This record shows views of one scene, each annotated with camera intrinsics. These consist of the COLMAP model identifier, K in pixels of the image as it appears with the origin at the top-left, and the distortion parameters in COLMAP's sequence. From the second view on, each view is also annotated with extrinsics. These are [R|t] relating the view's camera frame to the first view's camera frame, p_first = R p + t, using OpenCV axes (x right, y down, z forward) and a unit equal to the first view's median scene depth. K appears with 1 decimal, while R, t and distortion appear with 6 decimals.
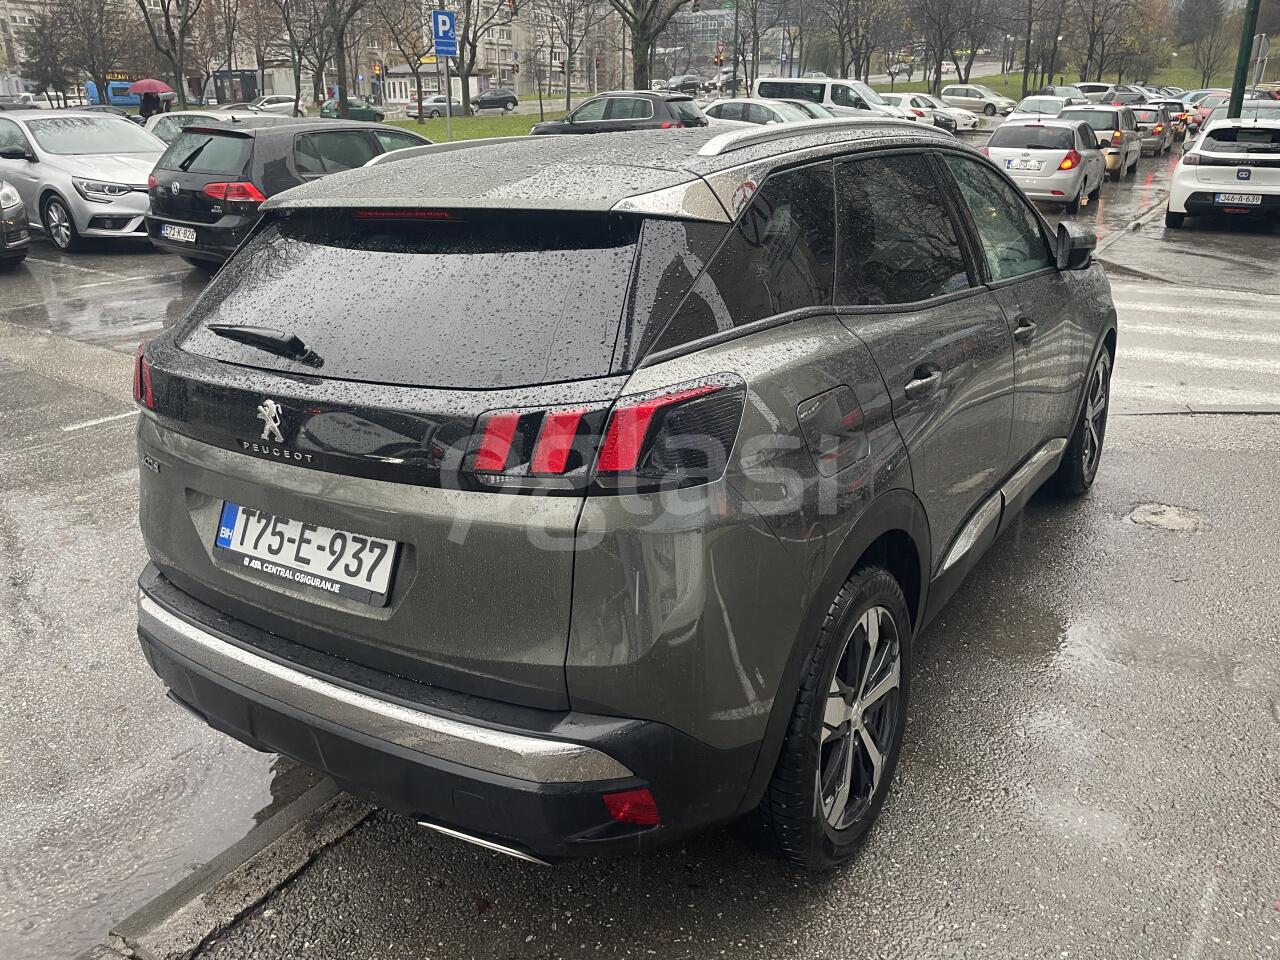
lens RADIAL K [[965.3, 0, 648.9], [0, 965.3, 473.9], [0, 0, 1]] dist [0.084972, -0.105887]
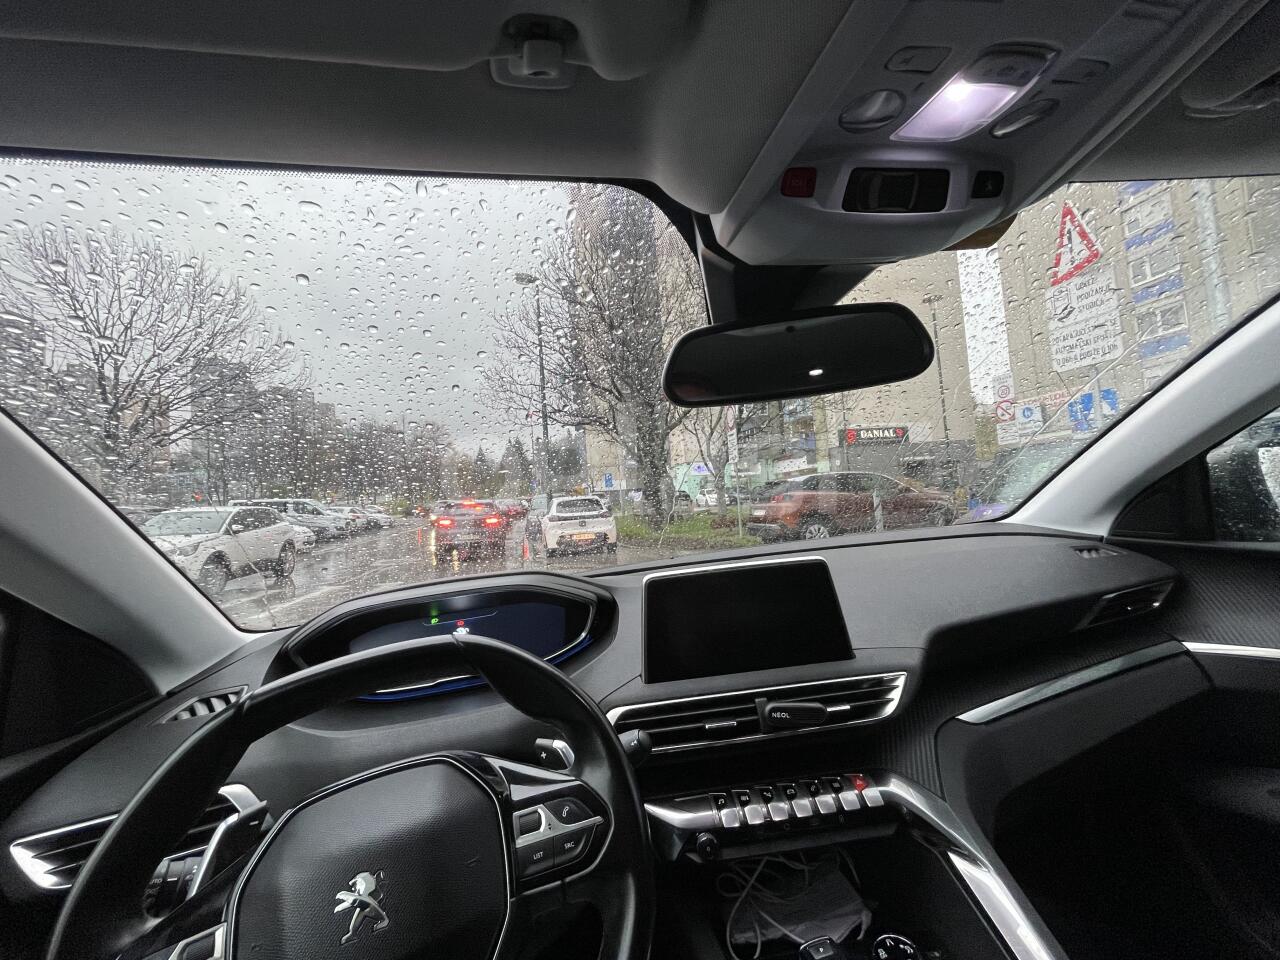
lens RADIAL K [[513.4, 0, 640.0], [0, 513.4, 480.0], [0, 0, 1]] dist [-0.000324, -0.000131]
pose [[0.710849, -0.016057, 0.703161, 0.155098], [0.307933, 0.905937, -0.290613, -0.464183], [-0.632353, 0.423109, 0.648928, 1.885216]]
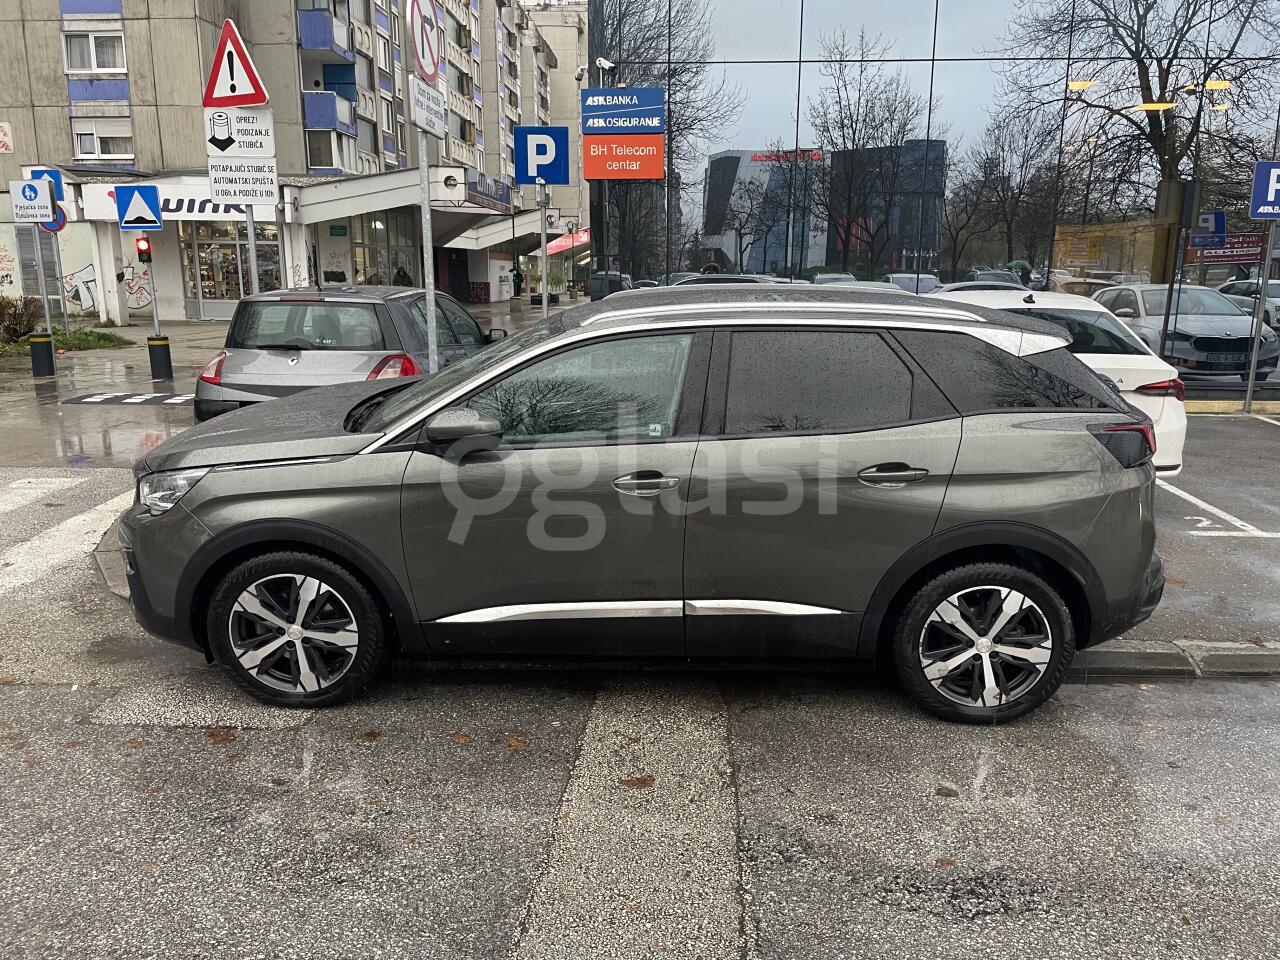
lens RADIAL K [[965.6, 0, 646.5], [0, 965.6, 484.1], [0, 0, 1]] dist [0.082643, -0.102220]
pose [[-0.528143, -0.191460, 0.827289, -1.700909], [0.285903, 0.877275, 0.385549, -1.095561], [-0.799578, 0.440150, -0.408587, 2.851274]]
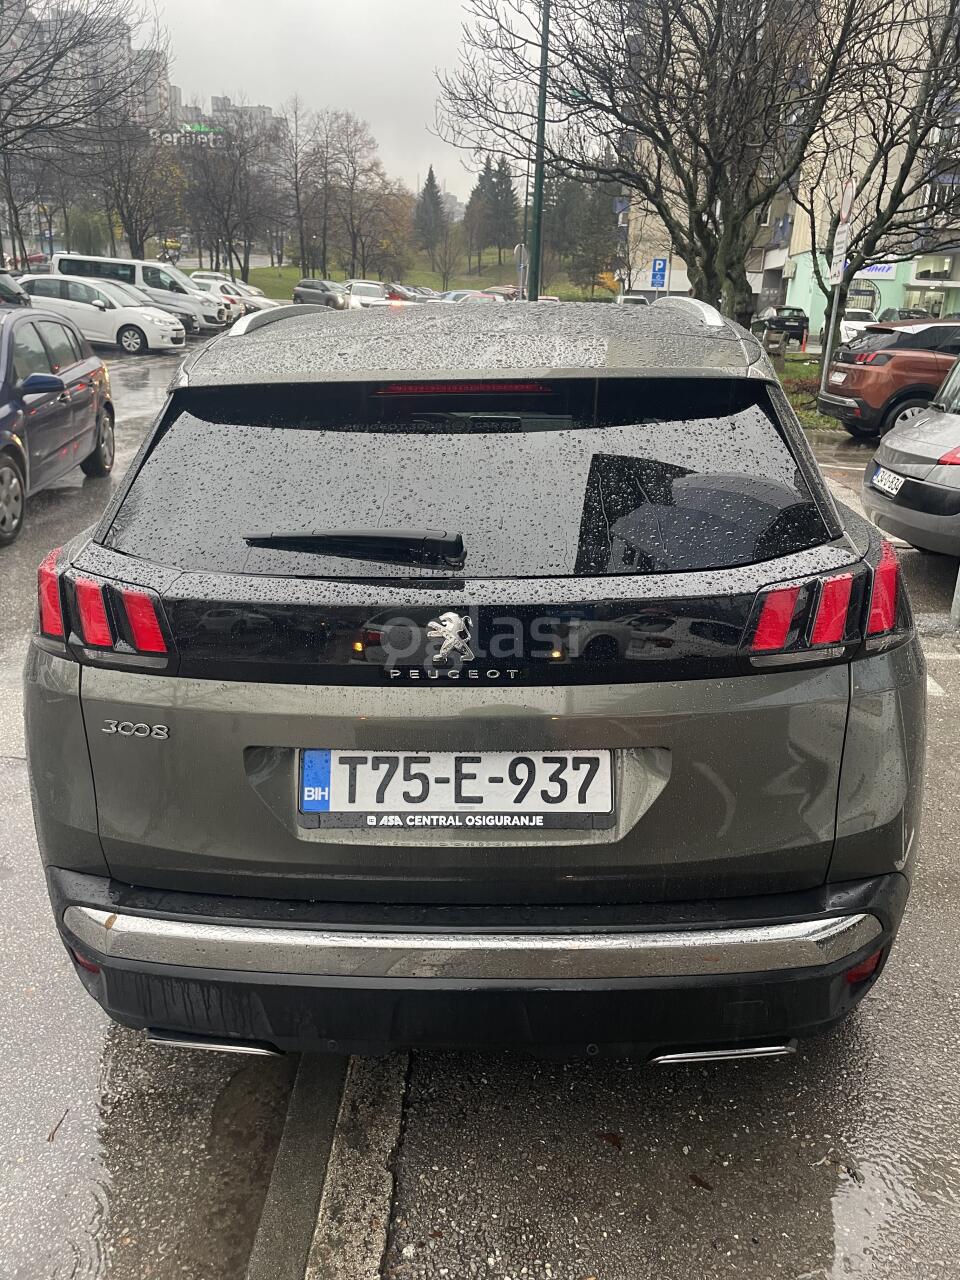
lens RADIAL K [[965.3, 0, 486.6], [0, 965.3, 636.8], [0, 0, 1]] dist [0.084972, -0.105887]
pose [[0.857925, -0.136044, 0.495436, -0.717614], [0.147177, 0.988969, 0.016705, -0.059987], [-0.492244, 0.058585, 0.868484, 0.258105]]
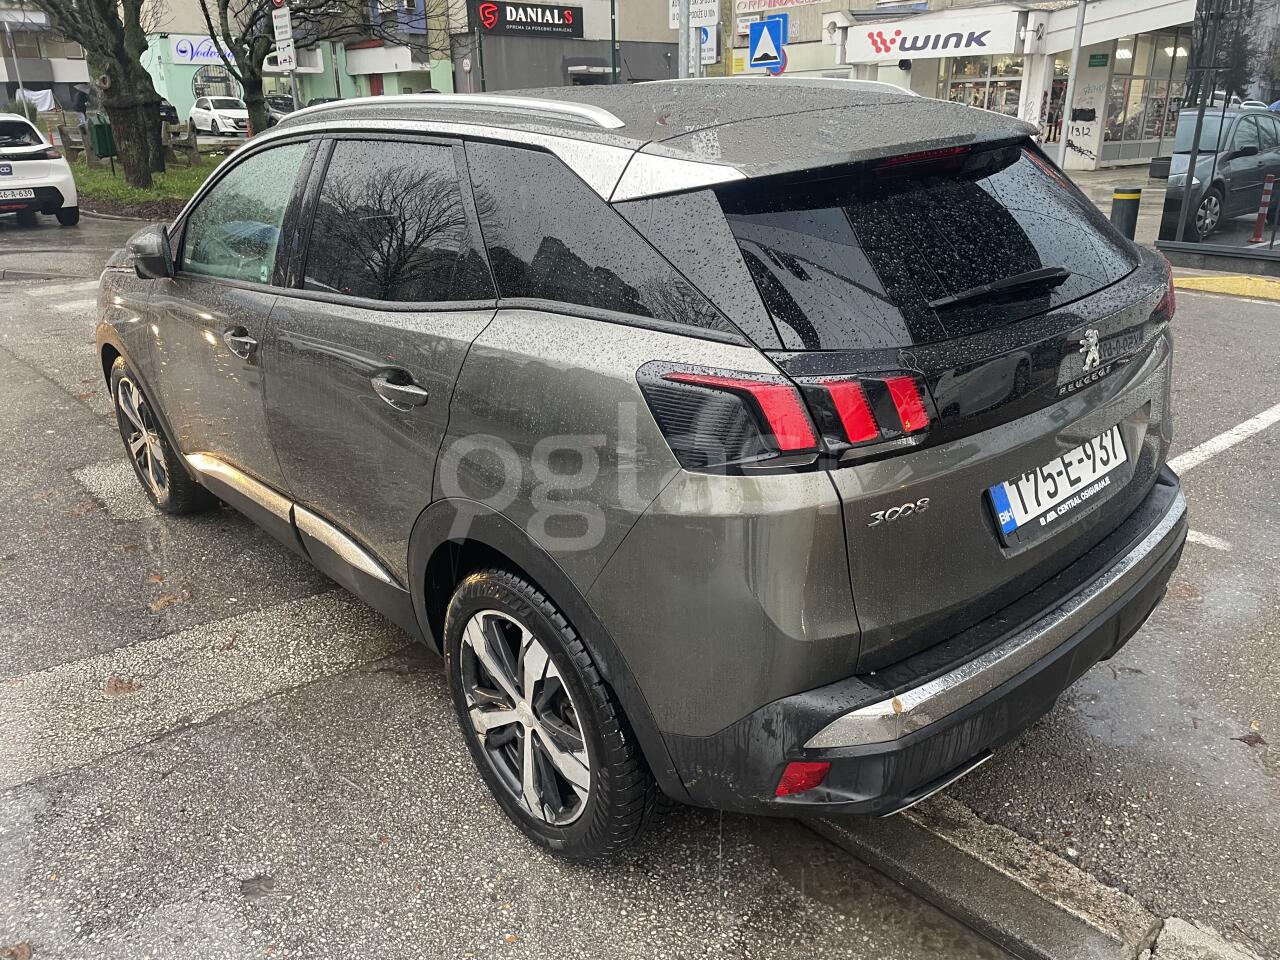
lens RADIAL K [[965.3, 0, 648.9], [0, 965.3, 473.9], [0, 0, 1]] dist [0.084972, -0.105887]
pose [[0.253828, -0.340056, 0.905502, -1.378945], [0.342602, 0.907077, 0.244611, -0.321947], [-0.904541, 0.248138, 0.346746, 1.024020]]
